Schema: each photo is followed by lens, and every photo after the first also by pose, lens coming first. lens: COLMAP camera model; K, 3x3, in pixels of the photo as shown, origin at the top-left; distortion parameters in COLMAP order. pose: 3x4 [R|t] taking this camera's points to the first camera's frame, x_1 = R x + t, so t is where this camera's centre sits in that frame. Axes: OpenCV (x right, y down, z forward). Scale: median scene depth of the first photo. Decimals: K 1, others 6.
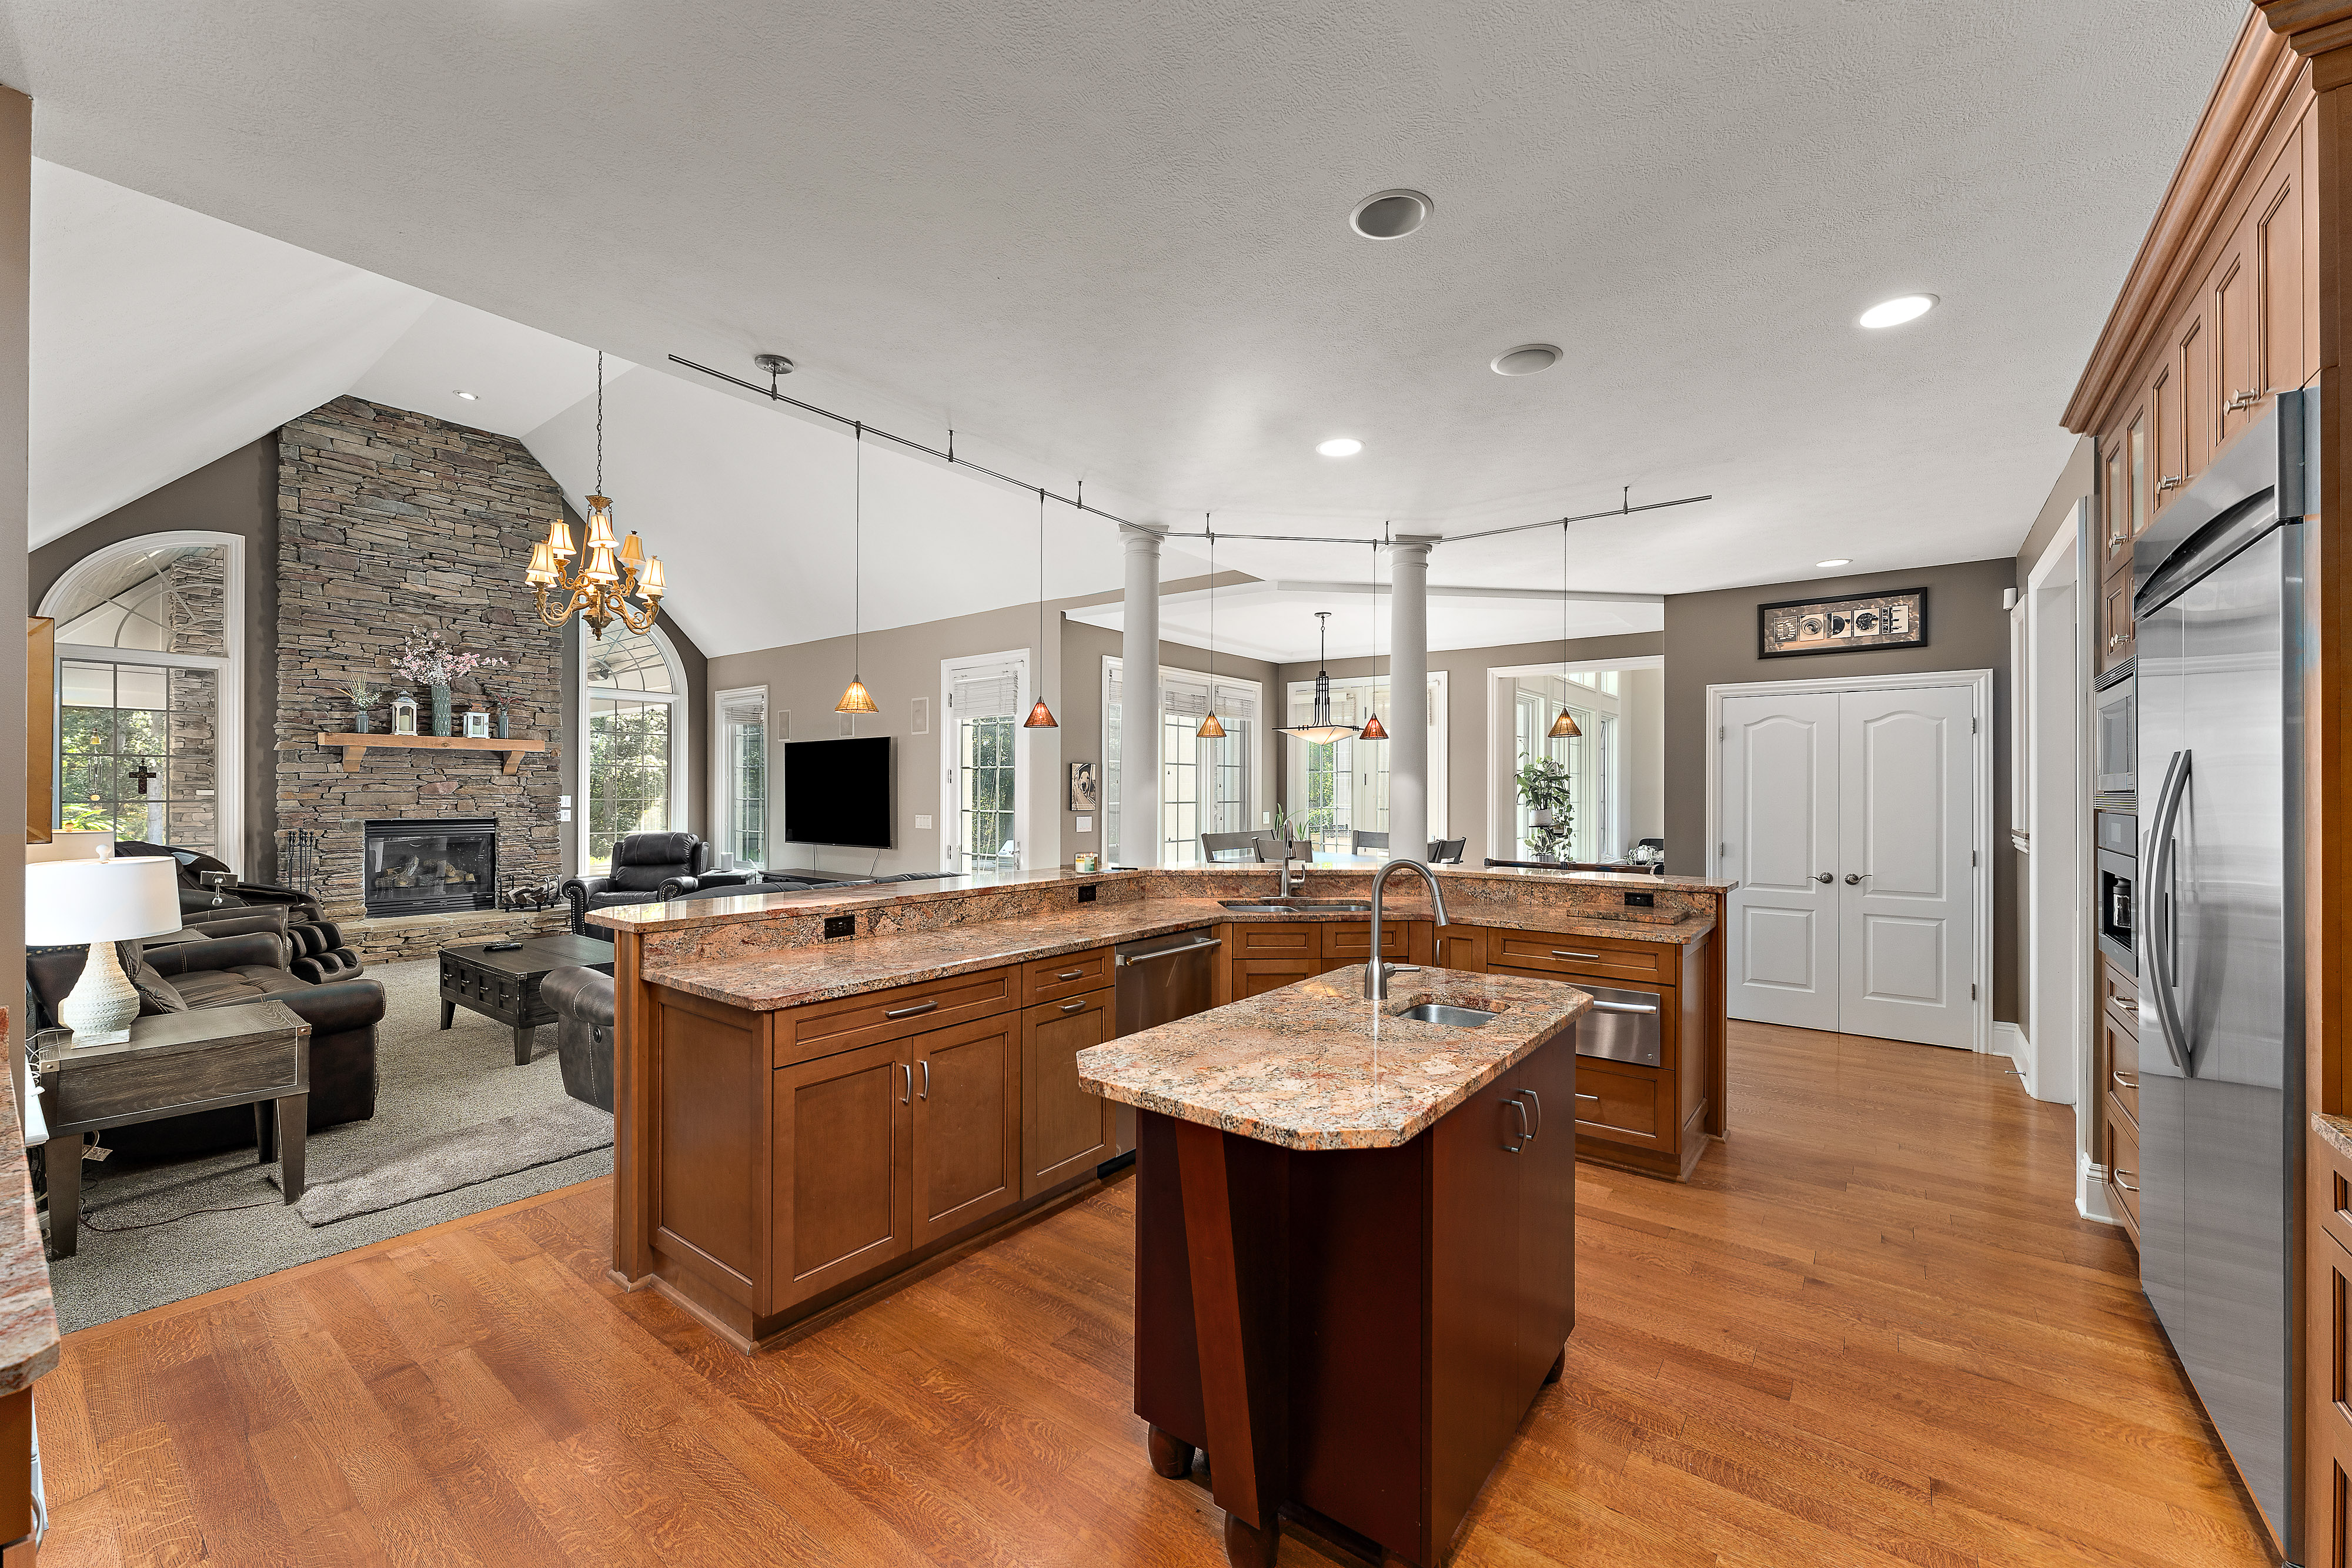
lens RADIAL K [[930.4, 0, 1177.9], [0, 930.4, 788.7], [0, 0, 1]] dist [-0.002499, 0.001371]
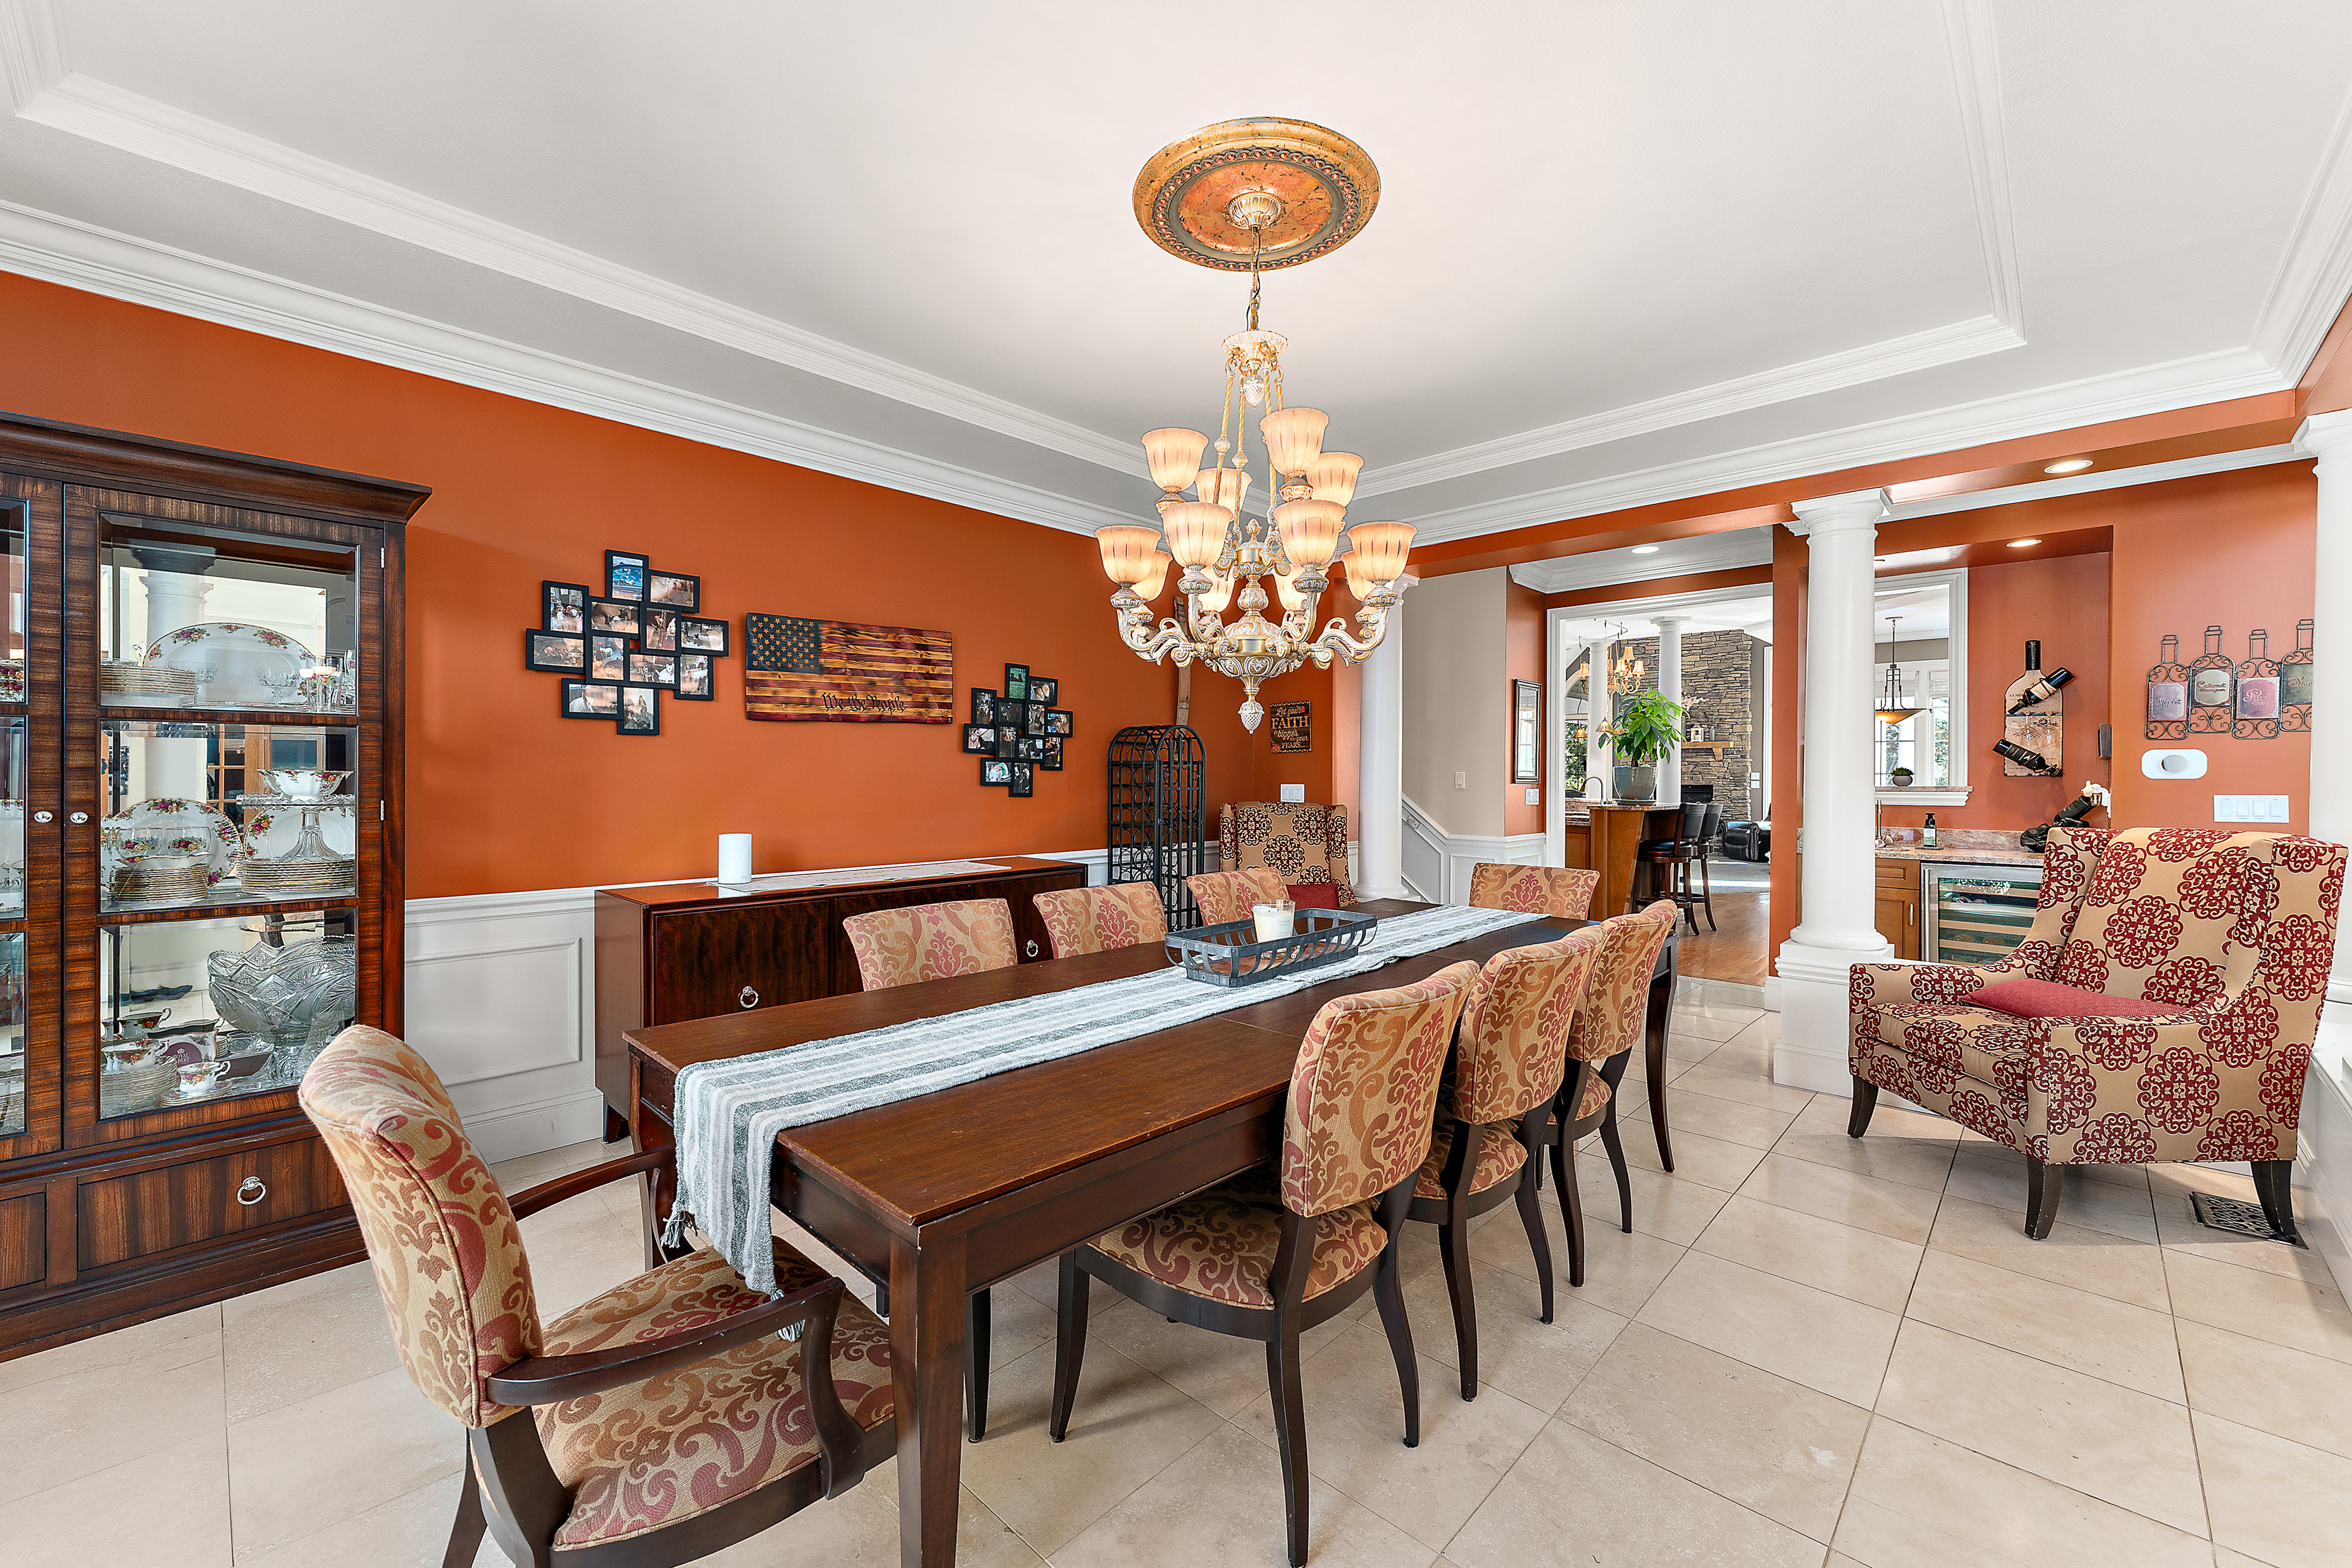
lens RADIAL K [[930.4, 0, 1175.3], [0, 930.4, 782.7], [0, 0, 1]] dist [-0.002499, 0.001371]
pose [[-0.107187, 0.003458, -0.994233, 1.298205], [-0.001153, 0.999993, 0.003603, 0.024450], [0.994238, 0.001533, -0.107182, 0.152737]]
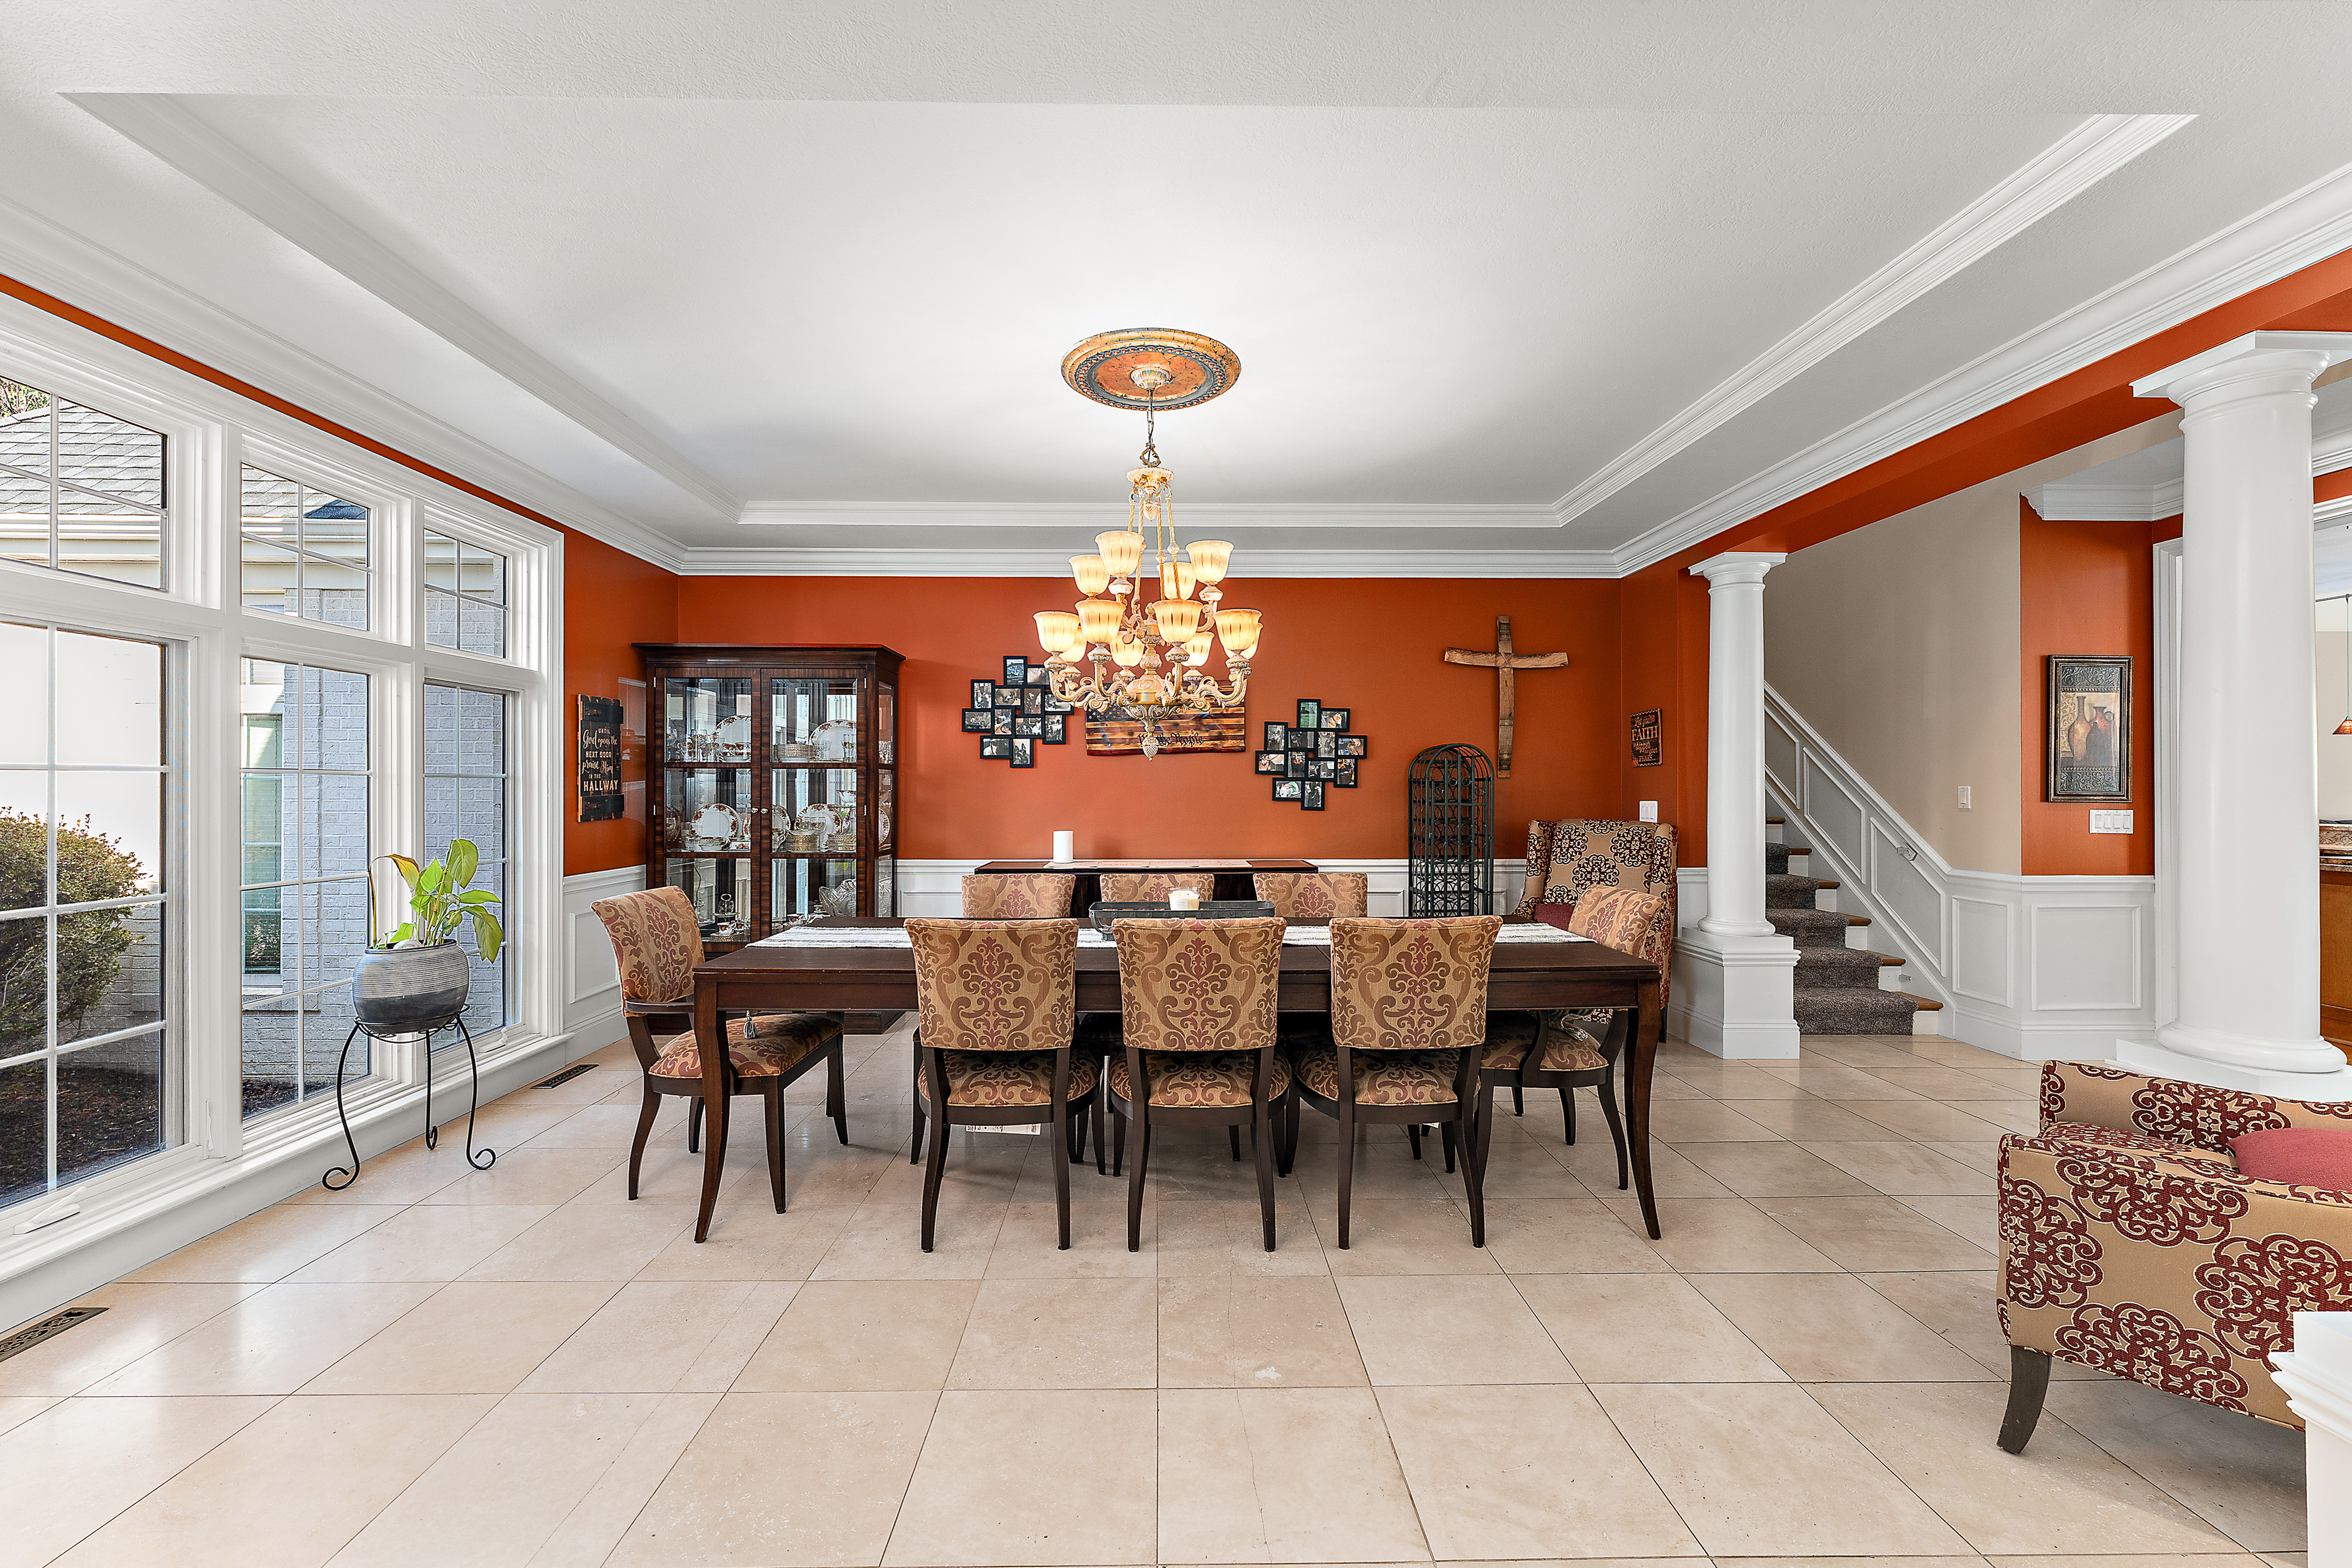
lens RADIAL K [[930.4, 0, 1165.2], [0, 930.4, 792.4], [0, 0, 1]] dist [-0.002499, 0.001371]
pose [[-0.779635, -0.003819, -0.626223, 1.247595], [-0.001766, 0.999991, -0.003899, 0.025070], [0.626232, -0.001934, -0.779634, 0.463730]]
